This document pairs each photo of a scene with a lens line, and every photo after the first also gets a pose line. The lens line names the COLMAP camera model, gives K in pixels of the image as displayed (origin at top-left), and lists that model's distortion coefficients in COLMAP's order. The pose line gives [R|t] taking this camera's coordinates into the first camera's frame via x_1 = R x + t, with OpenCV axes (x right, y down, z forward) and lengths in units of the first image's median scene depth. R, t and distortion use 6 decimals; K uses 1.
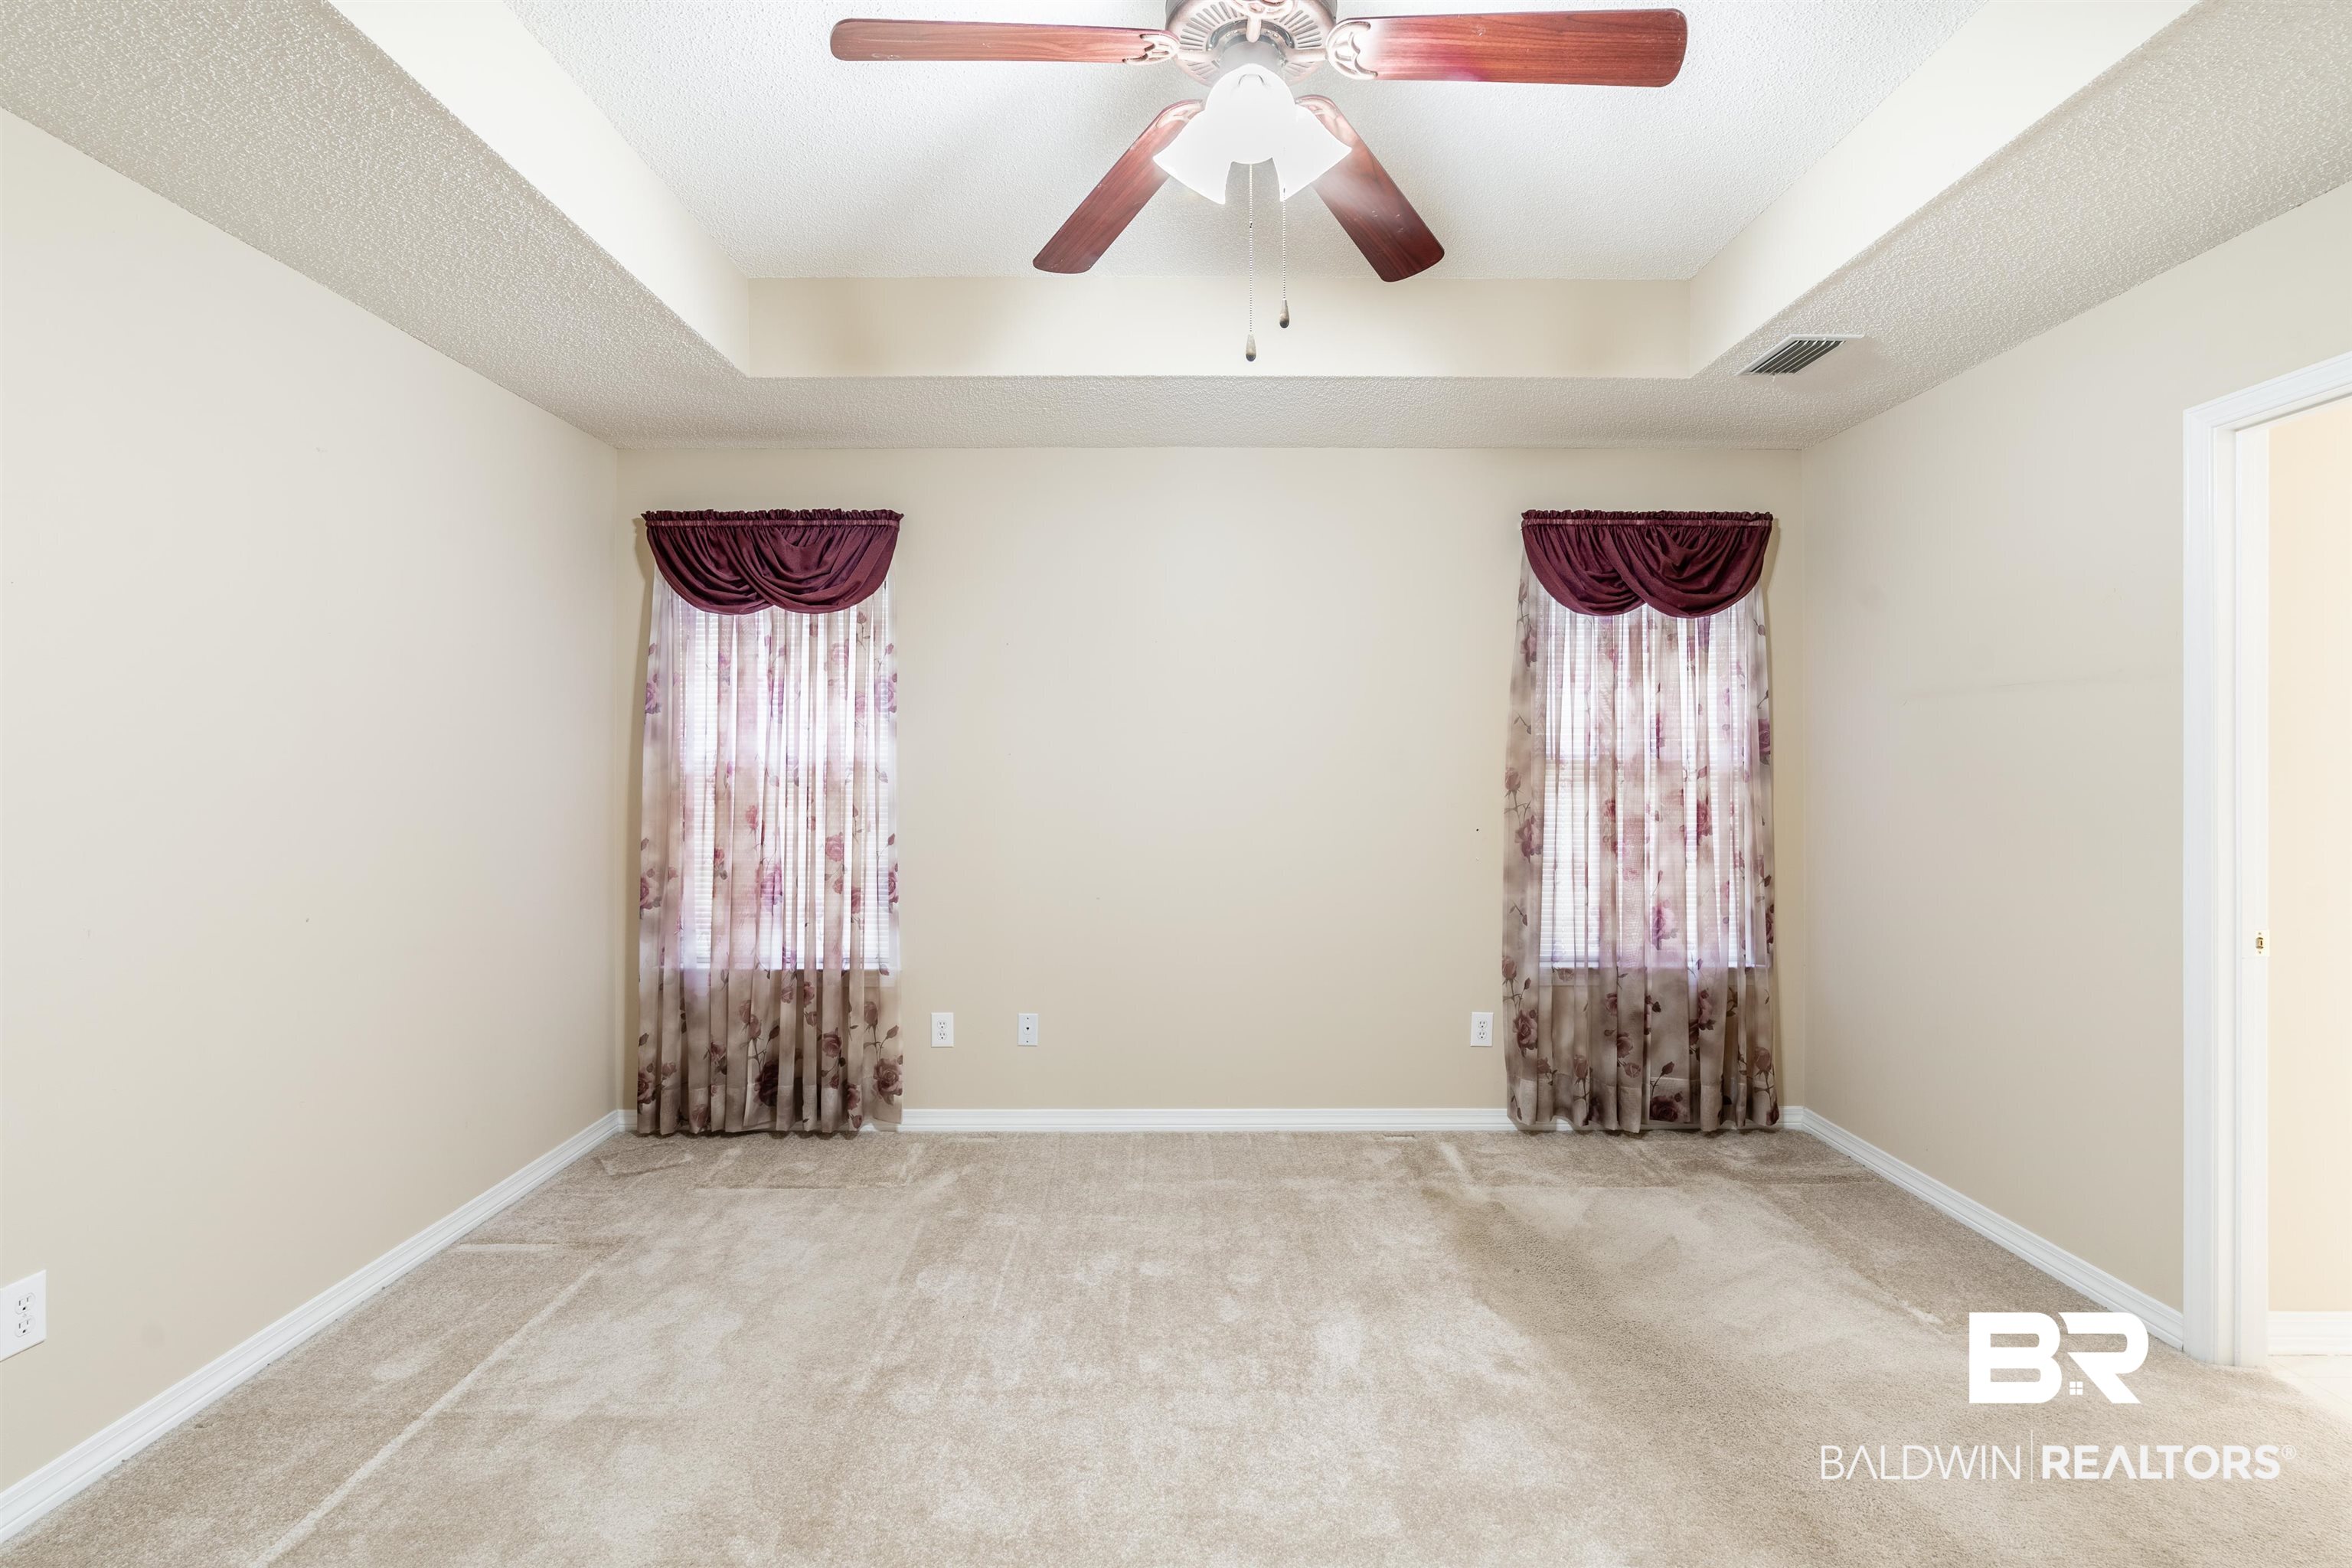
lens RADIAL K [[1078.0, 0, 1162.6], [0, 1078.0, 769.1], [0, 0, 1]] dist [-0.019821, 0.004569]
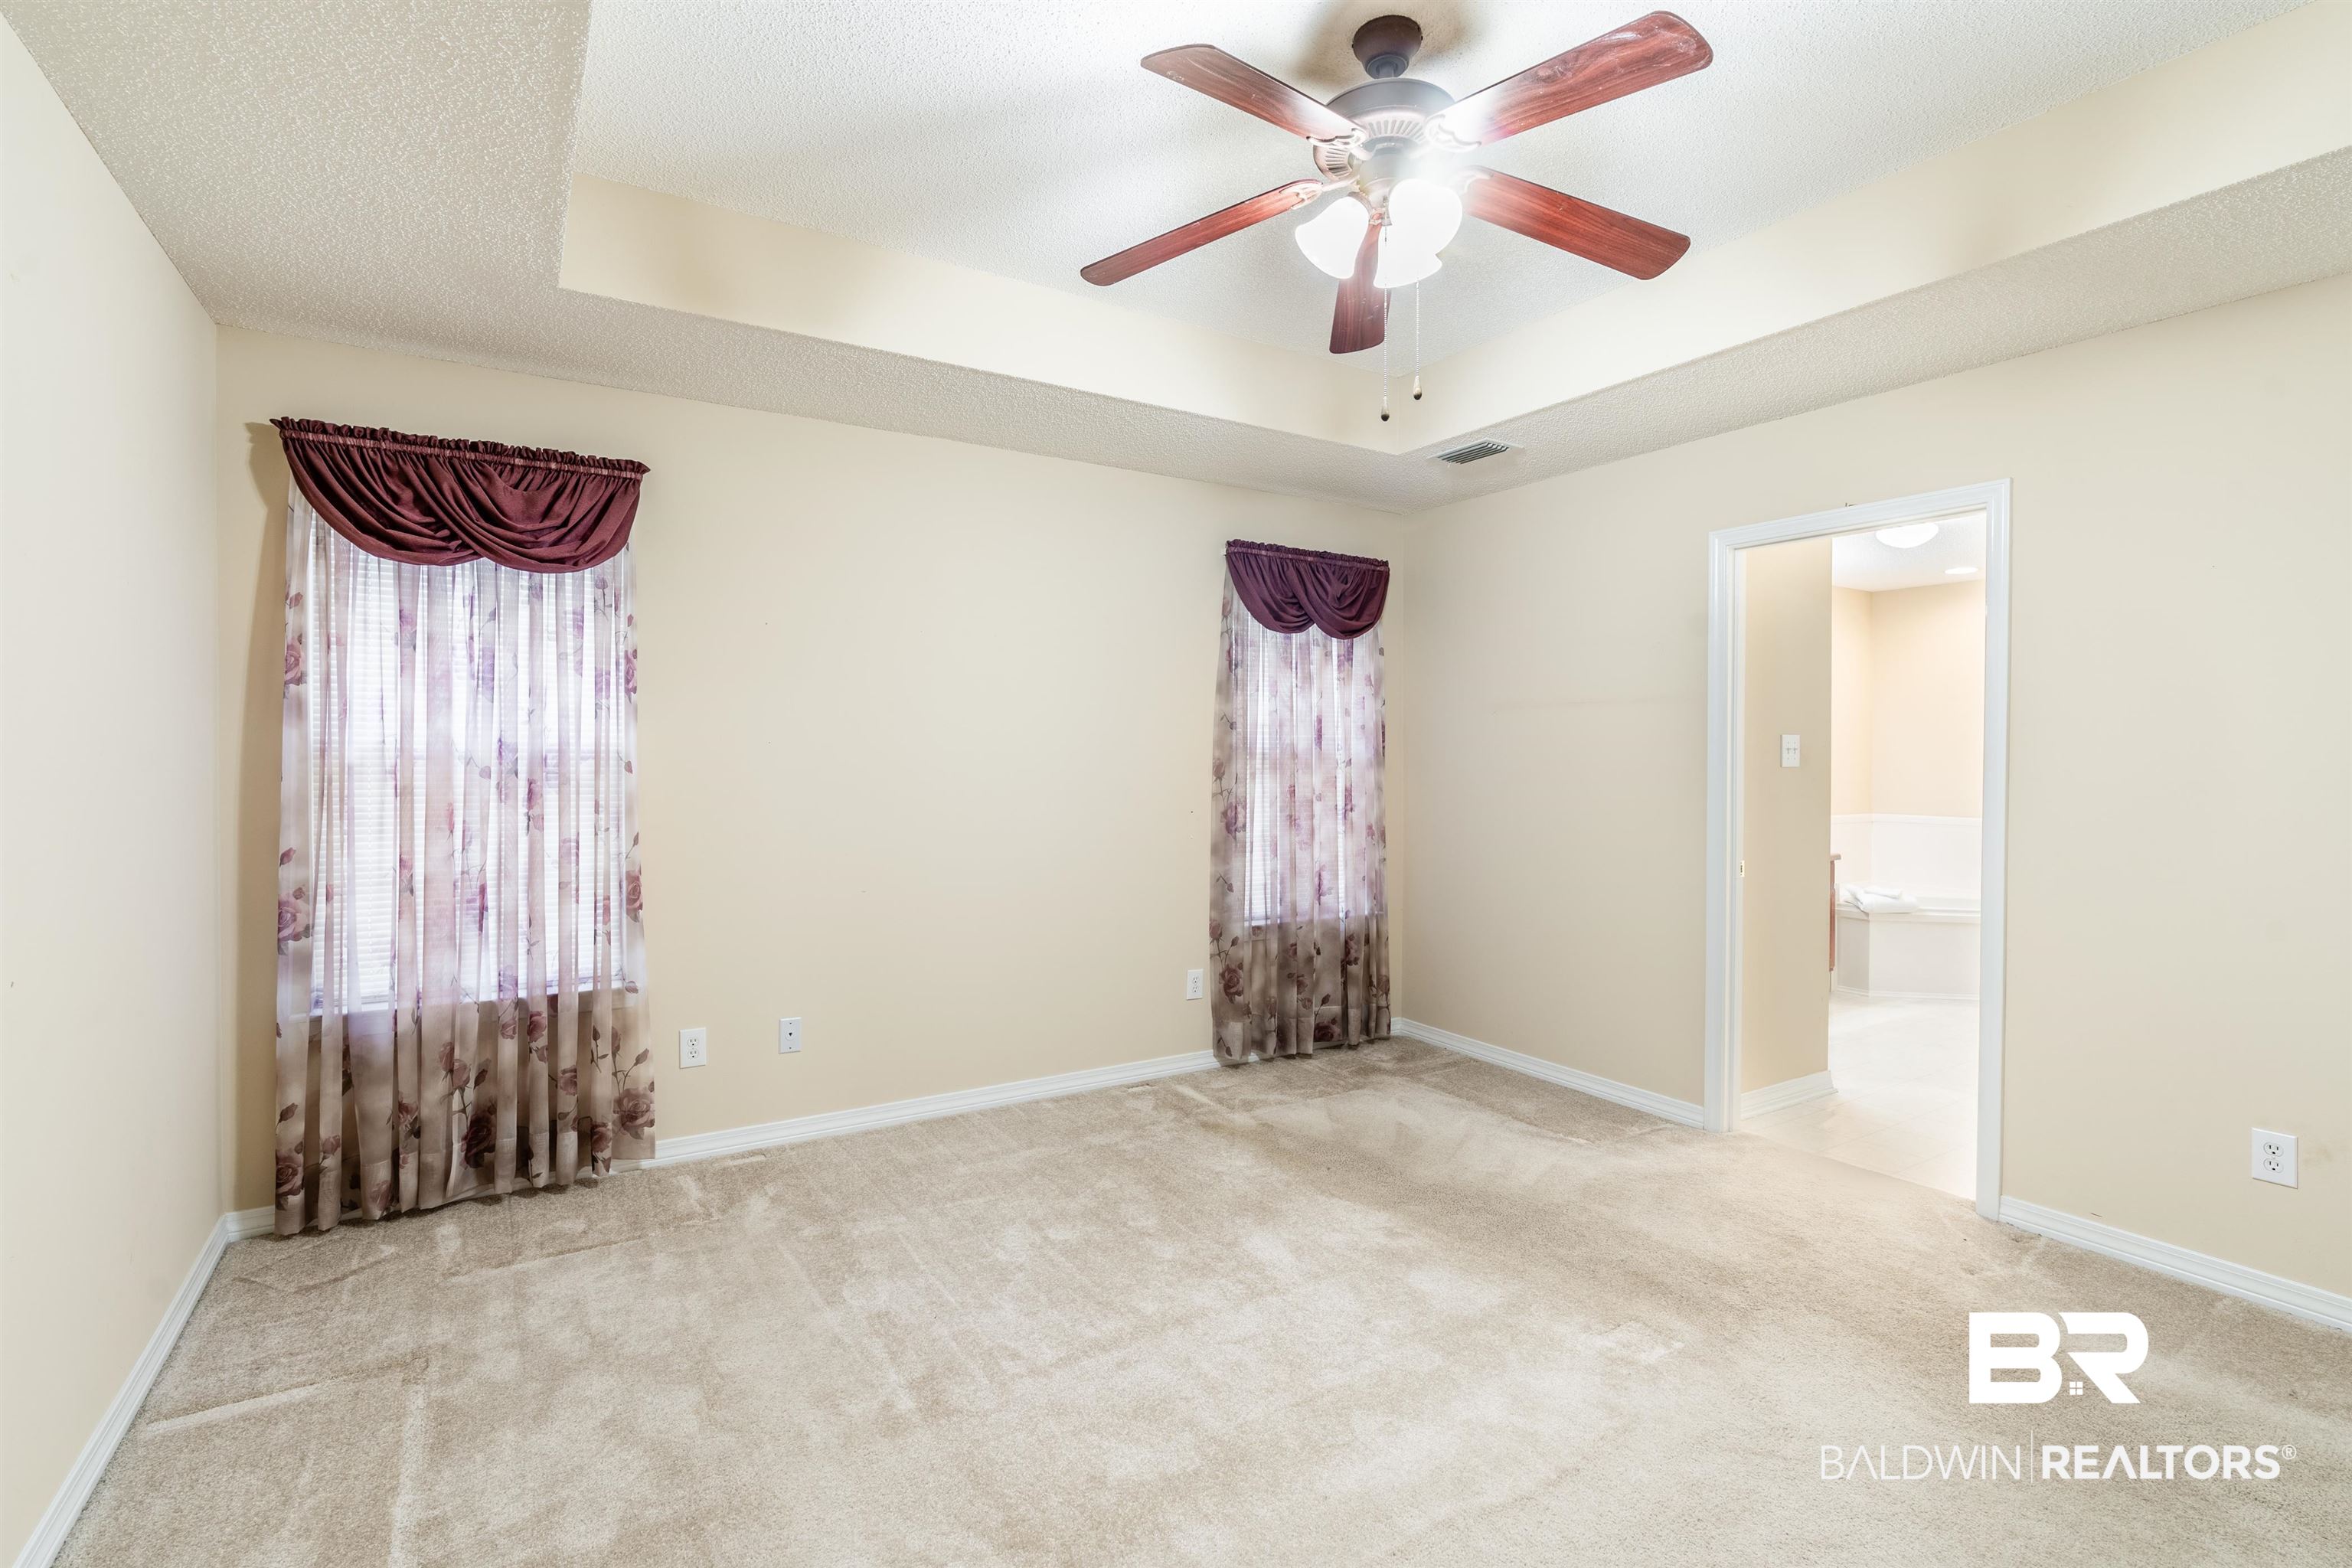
lens RADIAL K [[1078.0, 0, 1092.1], [0, 1078.0, 771.5], [0, 0, 1]] dist [-0.019821, 0.004569]
pose [[0.861112, -0.004117, 0.508398, -0.395741], [-0.003071, 0.999907, 0.013299, -0.002114], [-0.508406, -0.013013, 0.861019, 0.061707]]
